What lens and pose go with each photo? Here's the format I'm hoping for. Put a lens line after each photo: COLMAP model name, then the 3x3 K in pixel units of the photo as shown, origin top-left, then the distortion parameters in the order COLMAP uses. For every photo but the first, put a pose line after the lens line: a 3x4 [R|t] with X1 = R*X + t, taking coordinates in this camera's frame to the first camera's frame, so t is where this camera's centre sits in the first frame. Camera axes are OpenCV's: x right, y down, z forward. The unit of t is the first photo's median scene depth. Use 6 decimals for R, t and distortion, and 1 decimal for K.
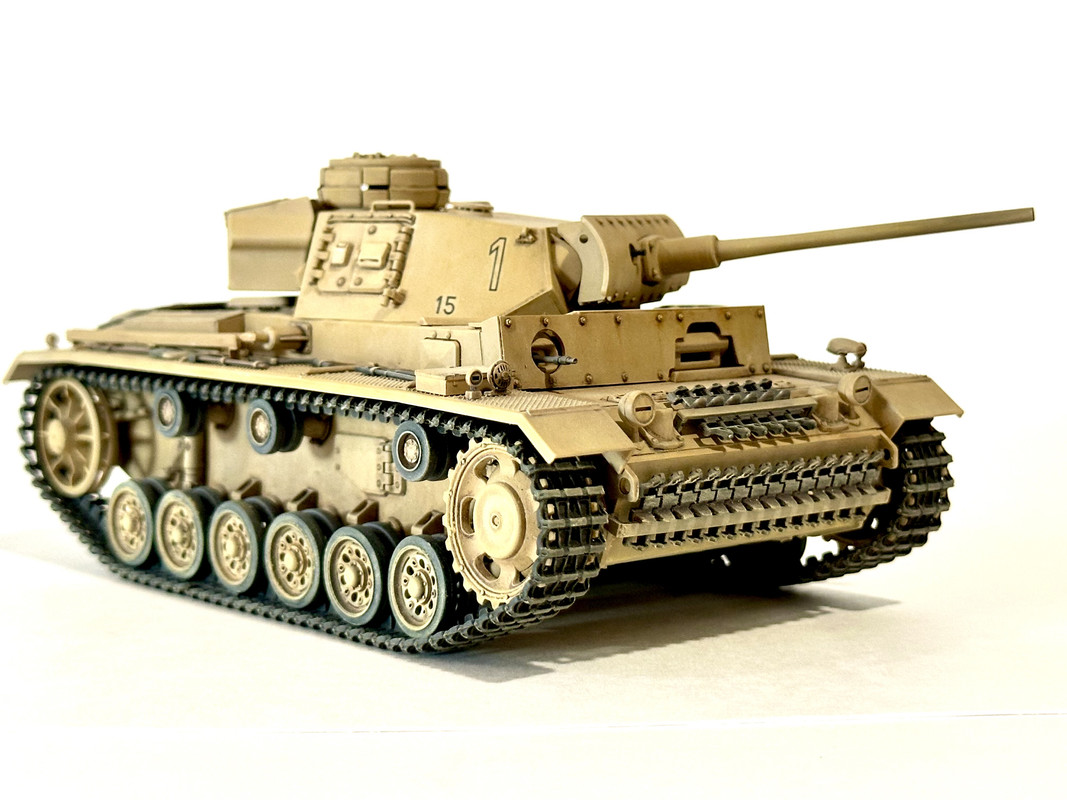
lens RADIAL K [[2027.8, 0, 533.5], [0, 2027.8, 400.0], [0, 0, 1]] dist [0.204647, -0.019787]
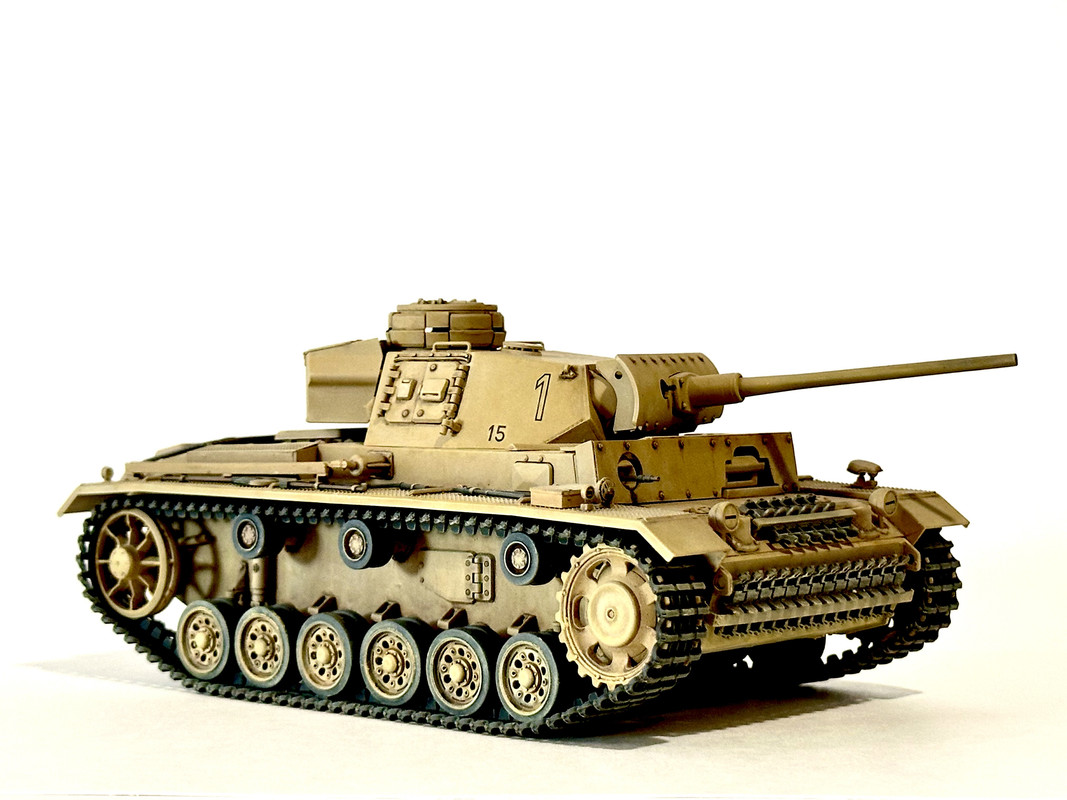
lens RADIAL K [[2490.0, 0, 533.5], [0, 2490.0, 400.0], [0, 0, 1]] dist [0.261477, 0.576312]
pose [[0.990263, -0.005900, 0.139087, -0.229513], [0.015541, 0.997542, -0.068330, 0.029627], [-0.138342, 0.069826, 0.987920, -0.372700]]
